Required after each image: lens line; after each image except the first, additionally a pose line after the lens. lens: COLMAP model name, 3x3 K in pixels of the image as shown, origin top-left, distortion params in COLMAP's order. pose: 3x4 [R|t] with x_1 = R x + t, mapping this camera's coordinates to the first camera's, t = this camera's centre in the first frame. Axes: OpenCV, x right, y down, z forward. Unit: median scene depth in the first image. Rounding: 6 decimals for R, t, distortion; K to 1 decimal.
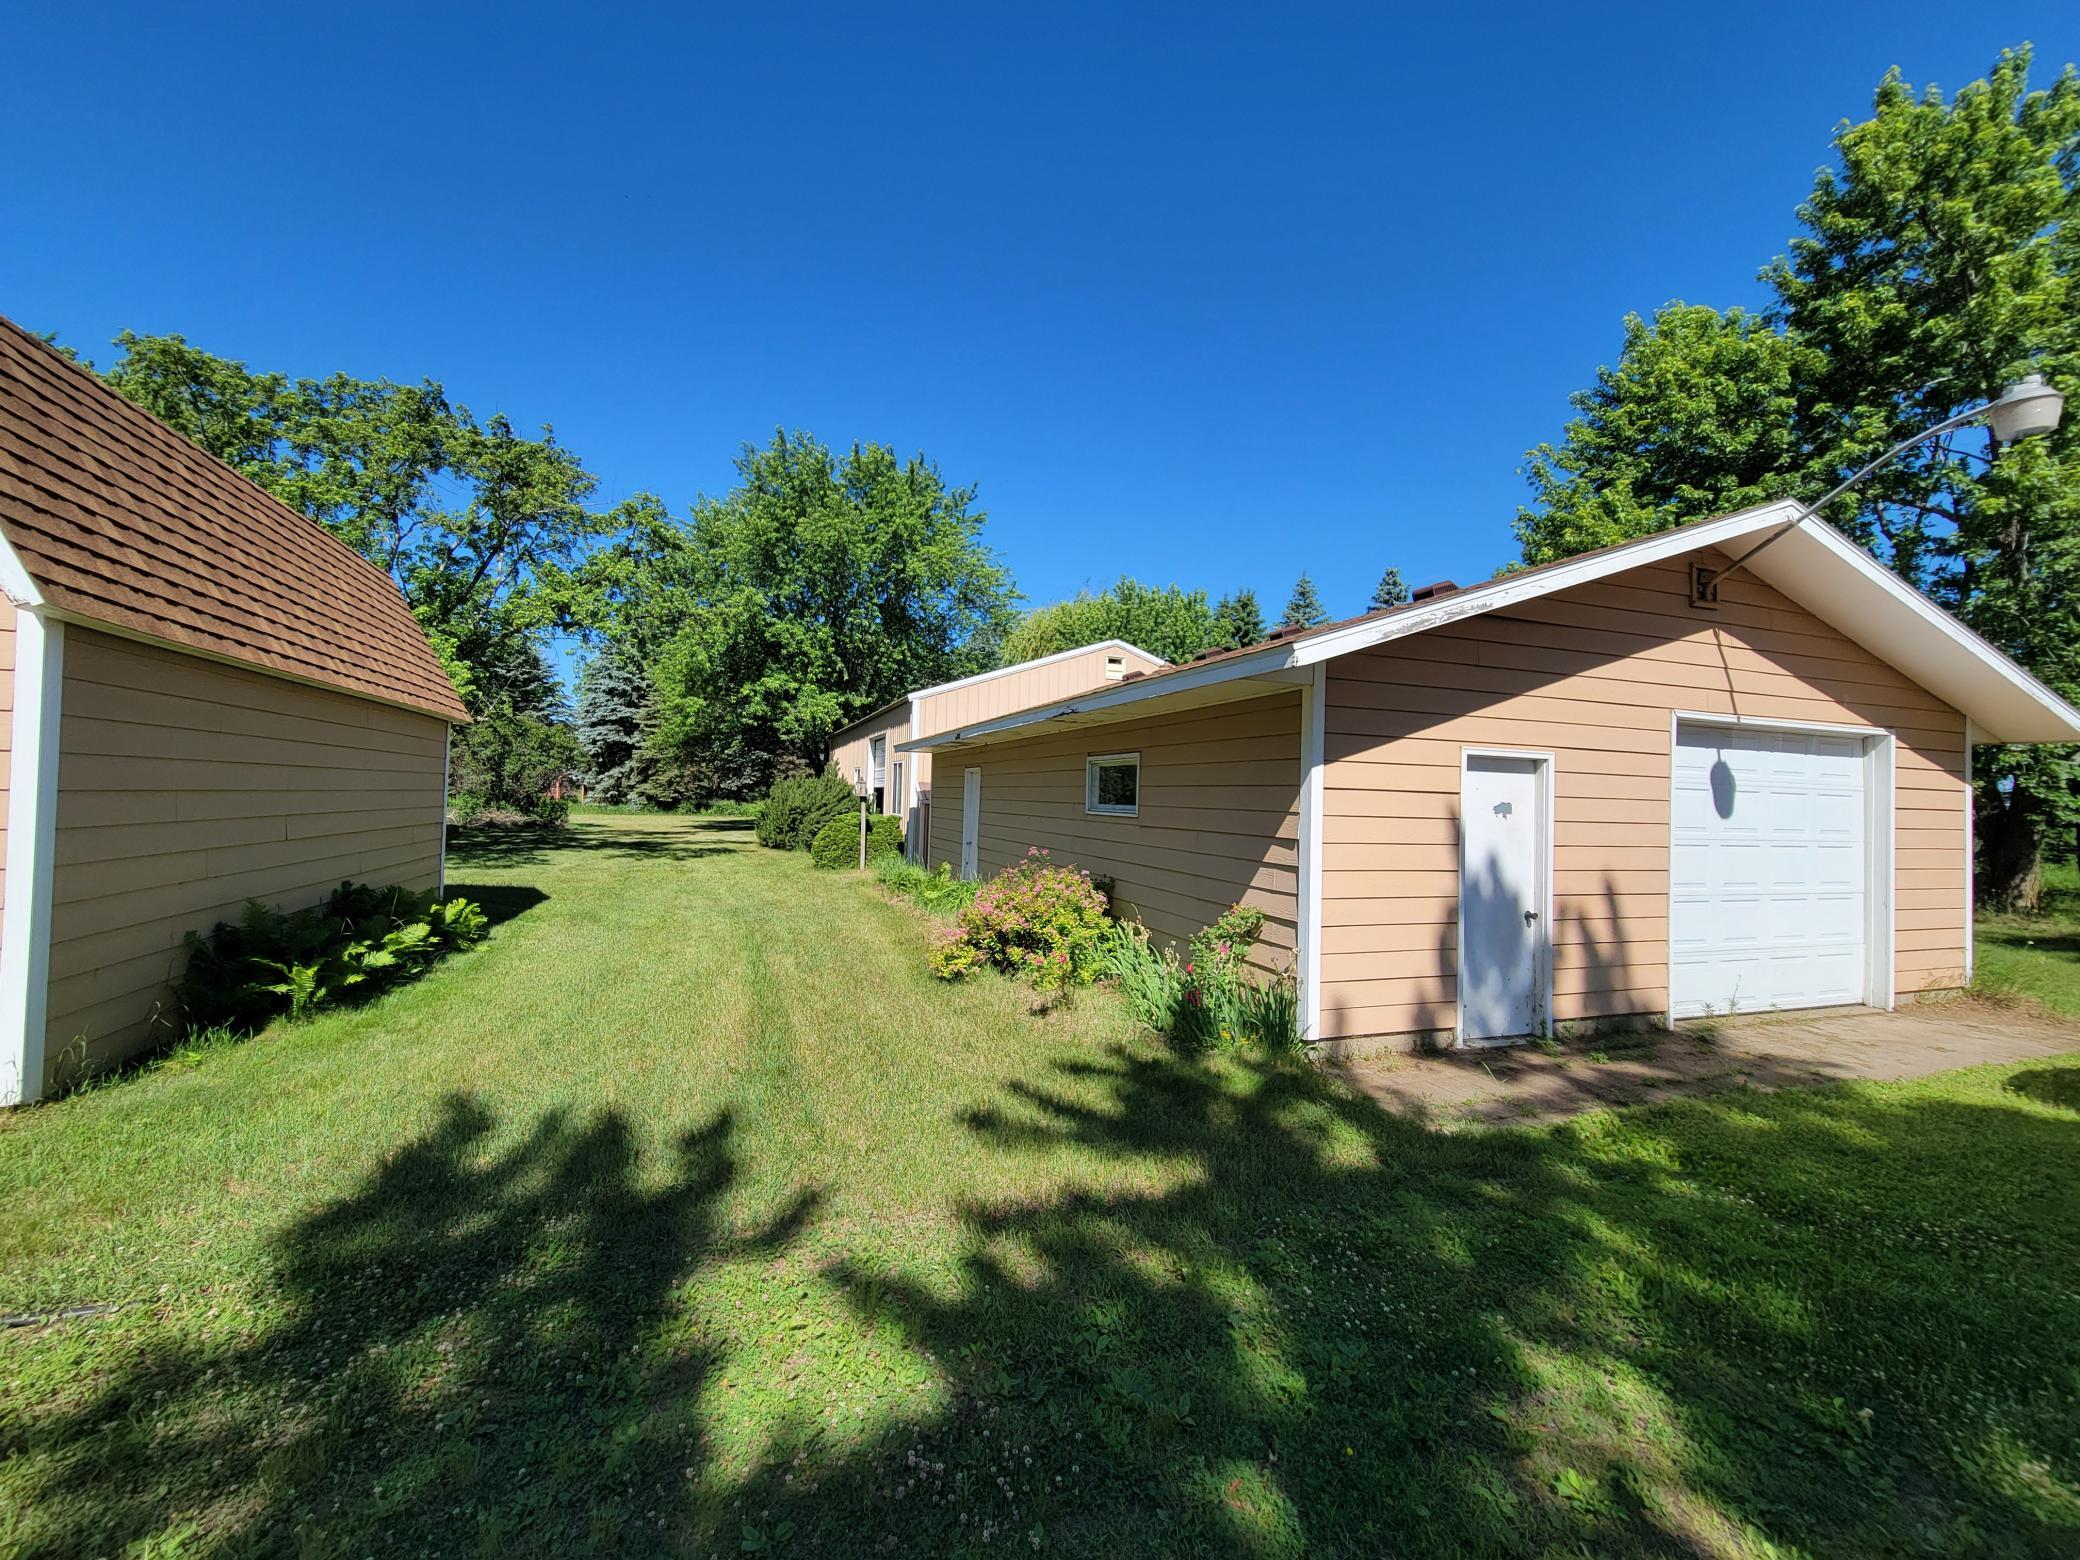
lens RADIAL K [[844.6, 0, 1023.6], [0, 844.6, 770.6], [0, 0, 1]] dist [-0.000049, -0.000269]
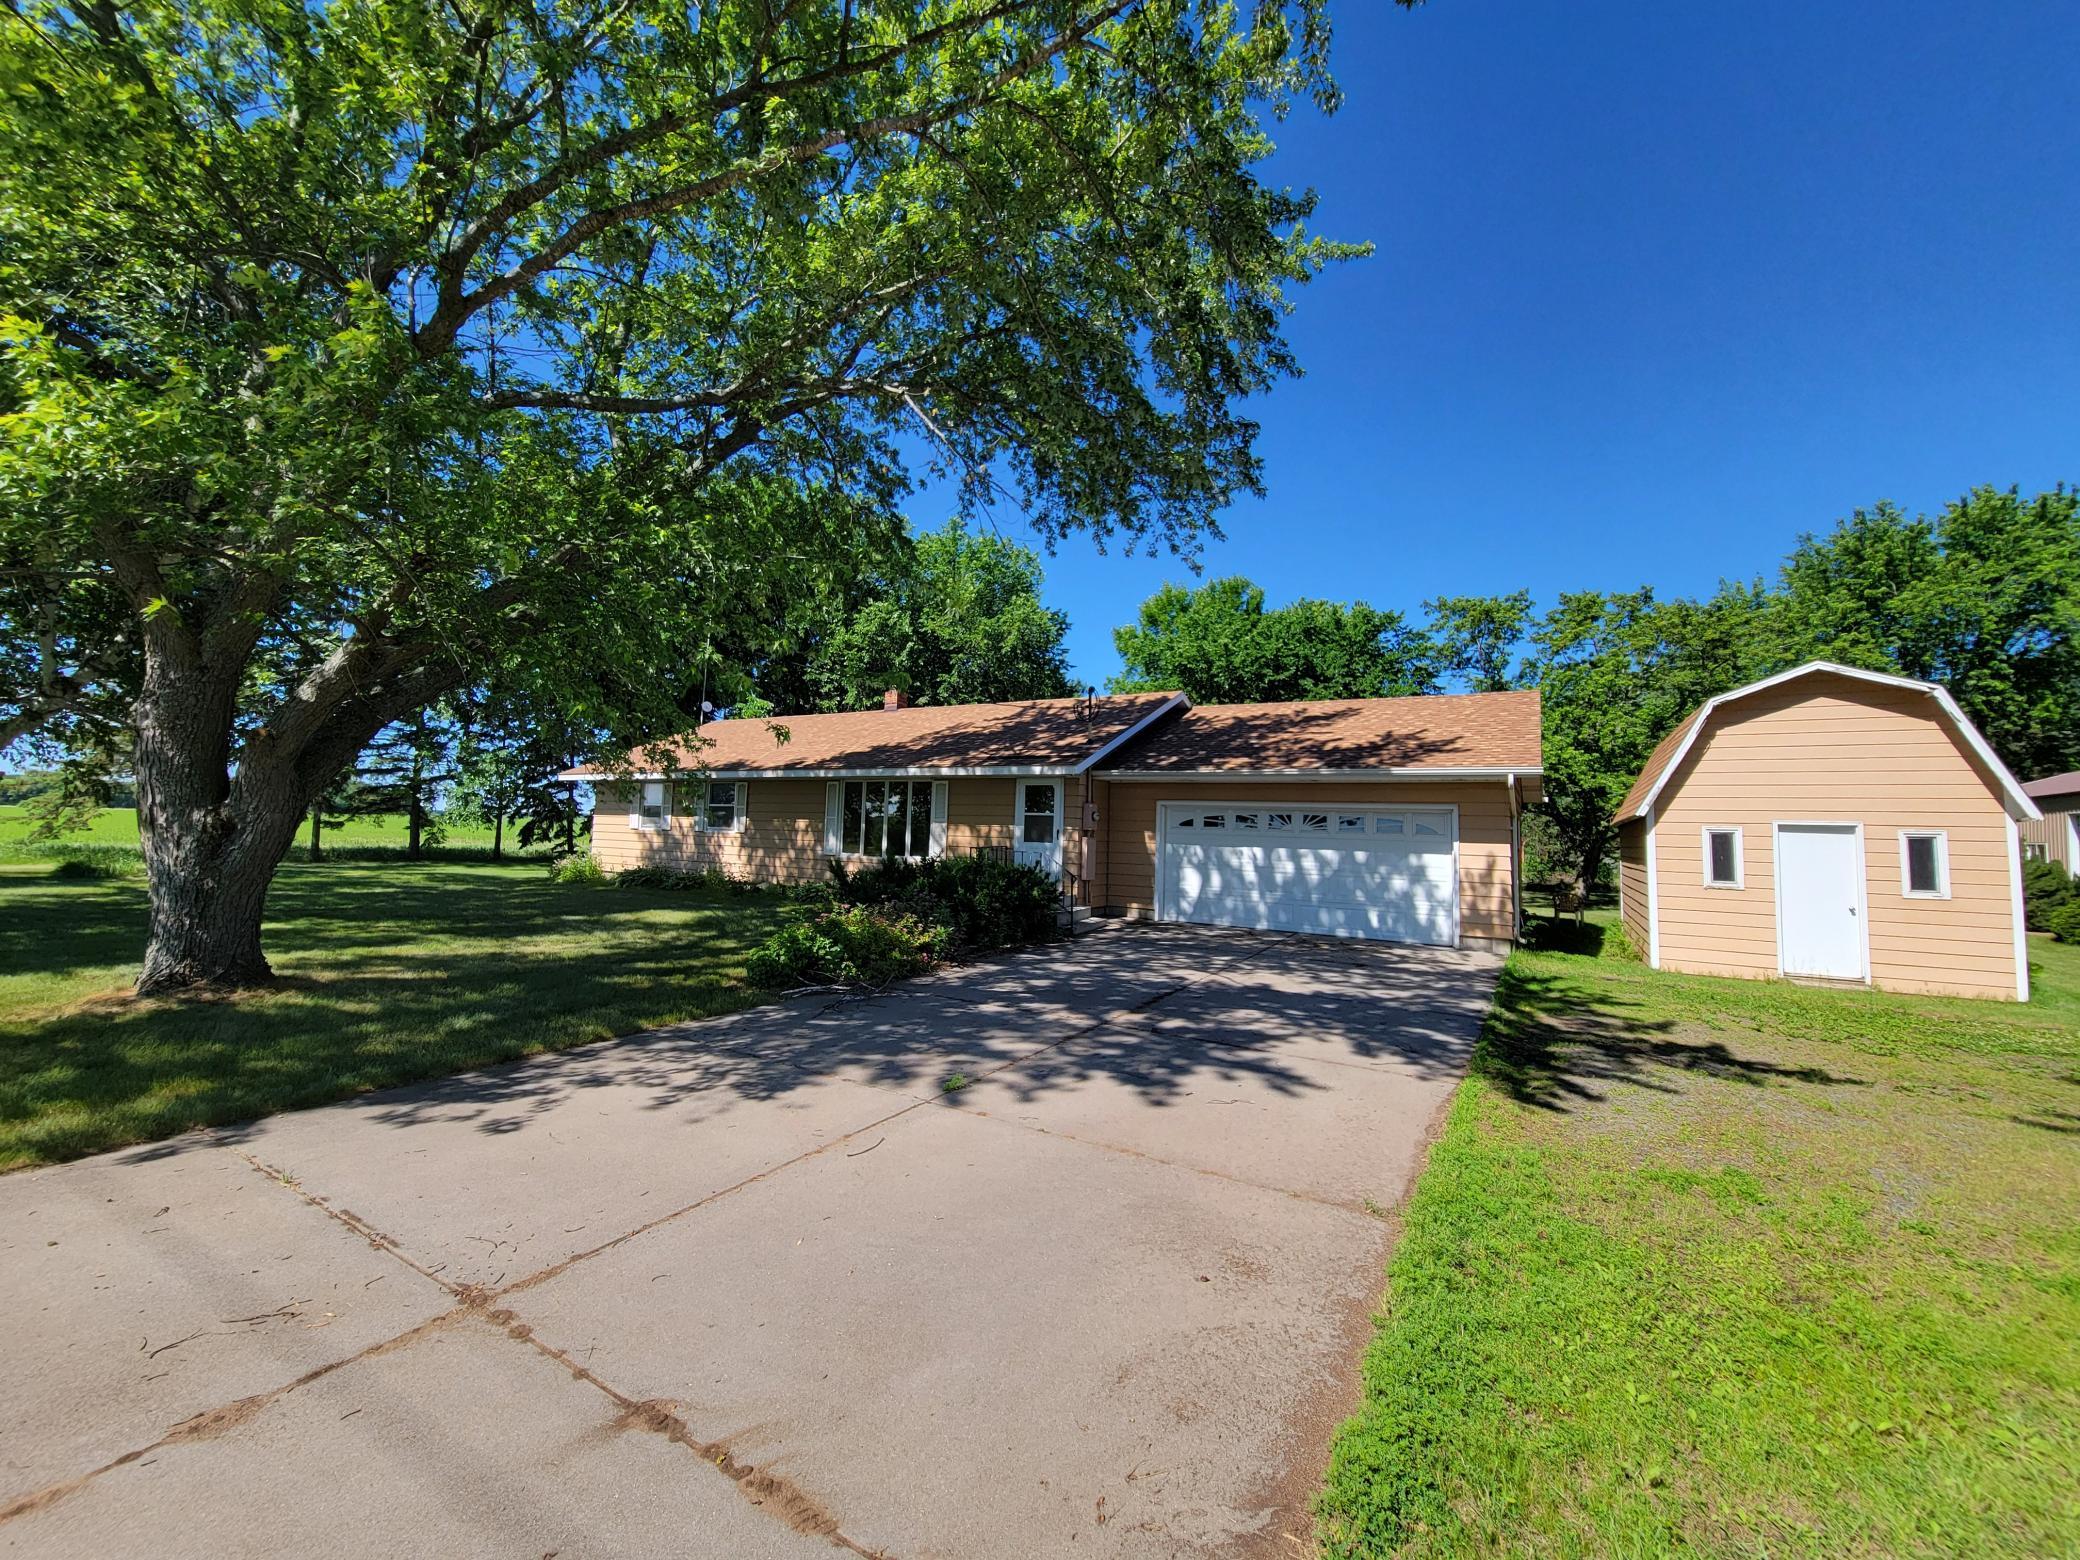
lens RADIAL K [[844.6, 0, 1042.2], [0, 844.6, 778.1], [0, 0, 1]] dist [-0.000049, -0.000269]
pose [[0.629097, -0.055550, -0.775340, -0.364605], [0.012720, 0.998045, -0.061186, -0.071236], [0.777223, 0.028630, 0.628573, -1.131966]]
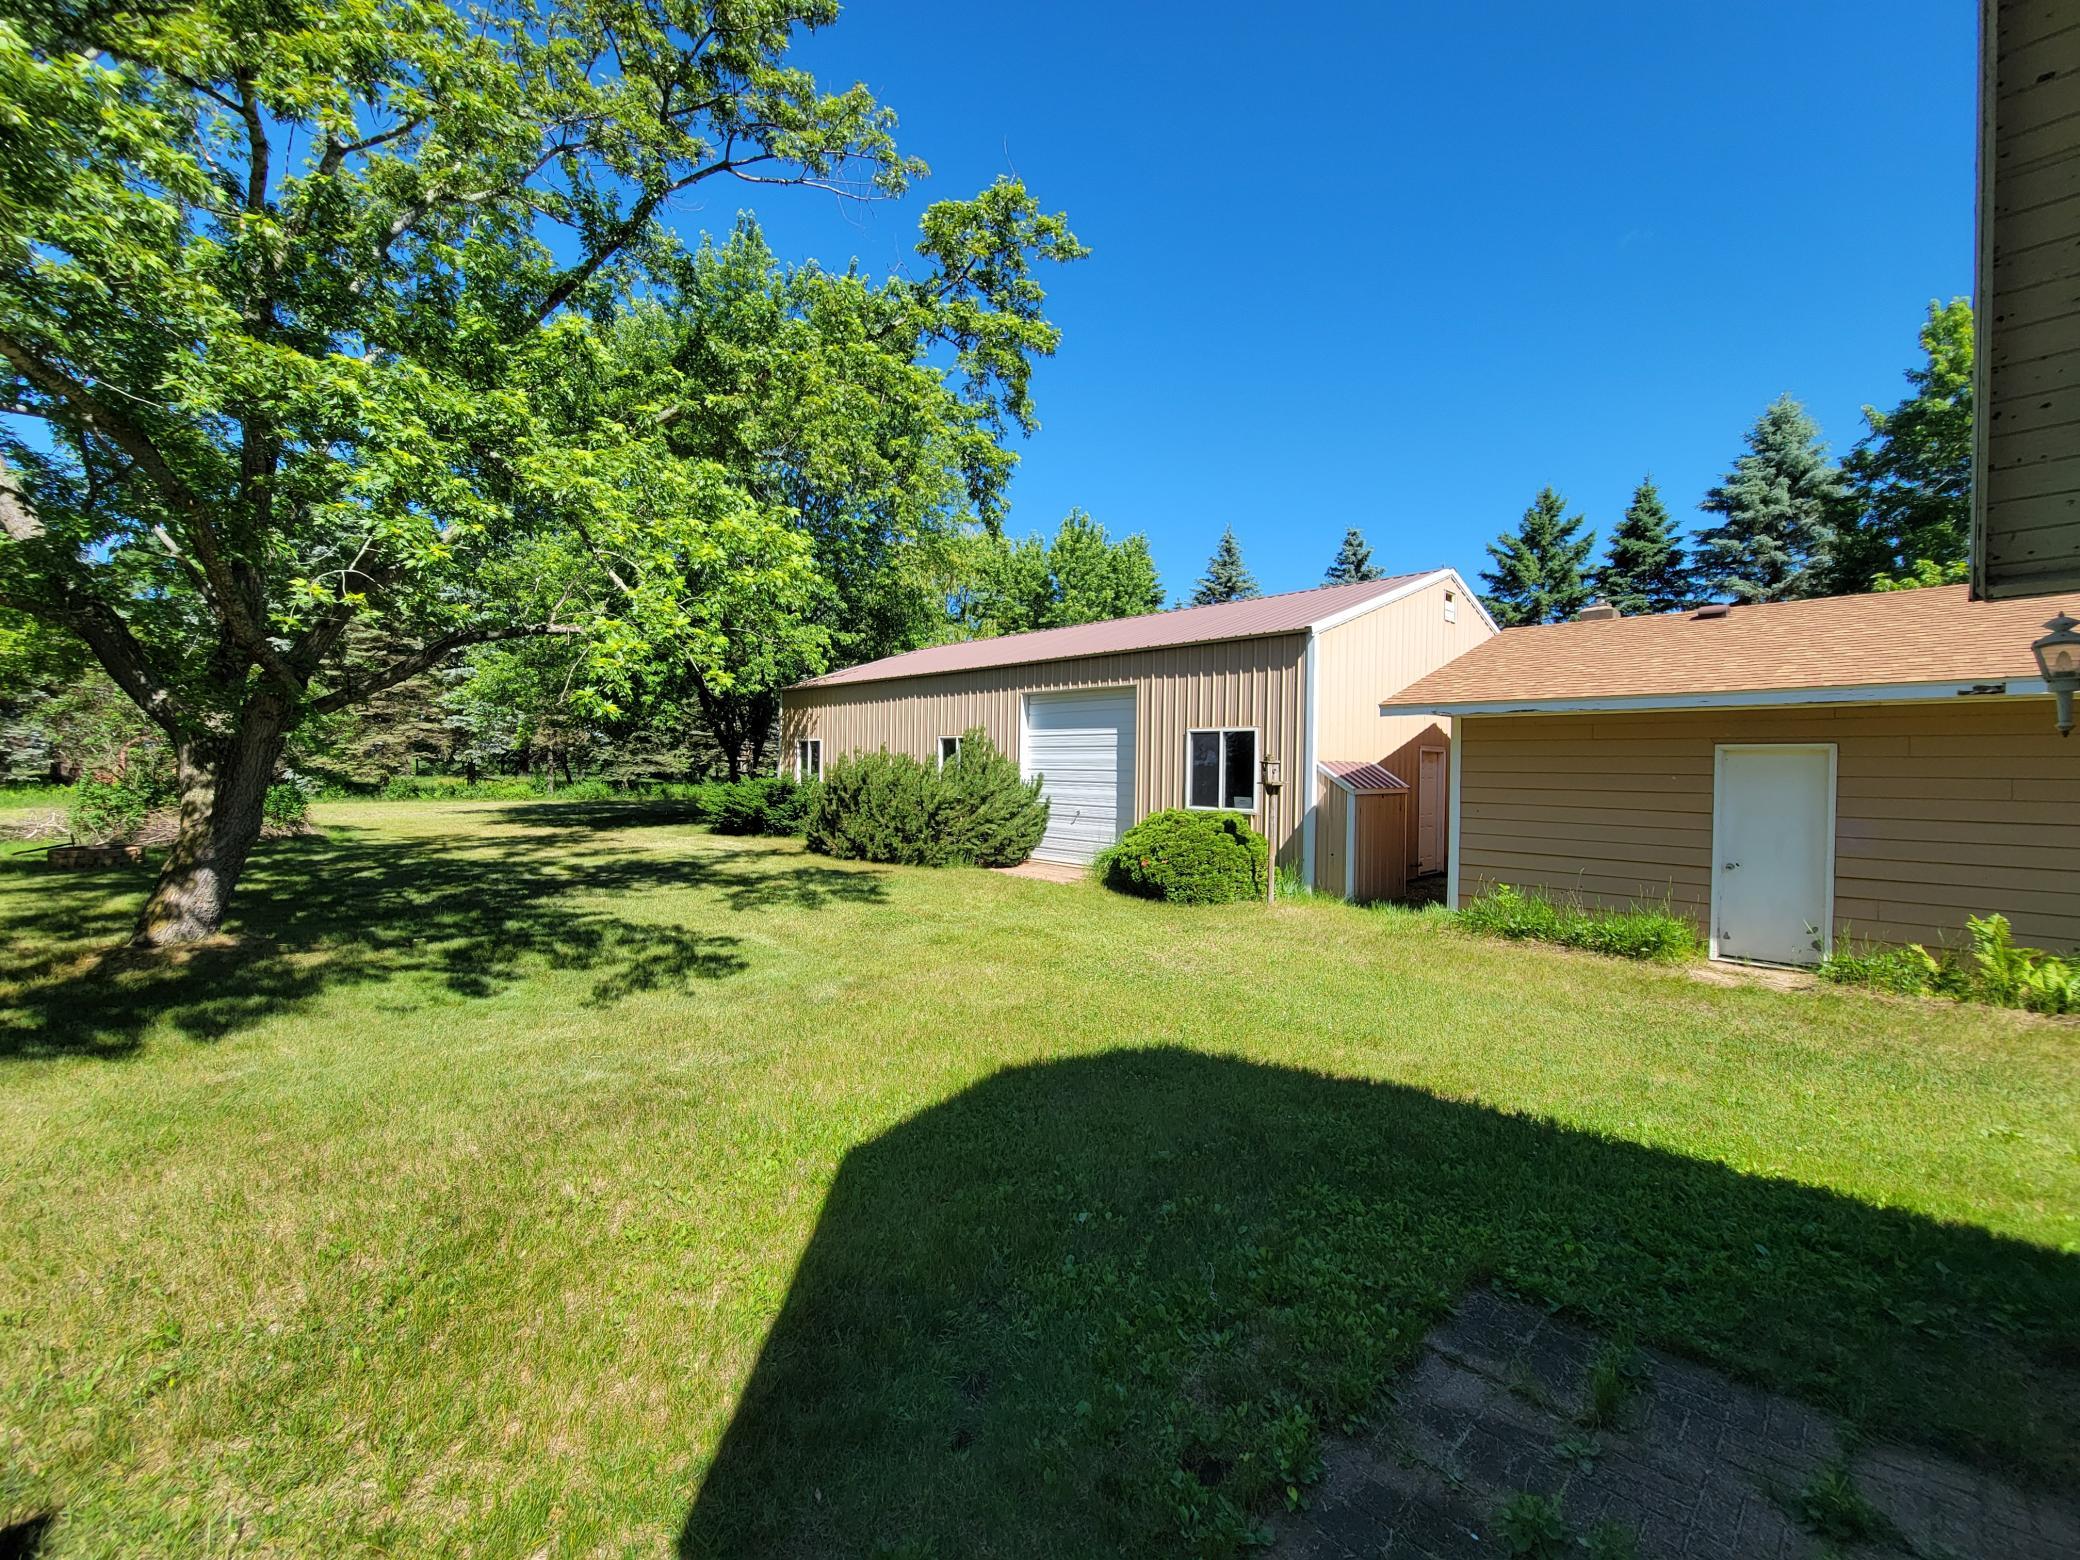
lens RADIAL K [[844.6, 0, 1044.3], [0, 844.6, 766.9], [0, 0, 1]] dist [-0.000049, -0.000269]
pose [[0.910230, -0.017172, 0.413746, -0.952836], [0.000100, 0.999149, 0.041248, -0.013855], [-0.414102, -0.037503, 0.909457, 0.791358]]
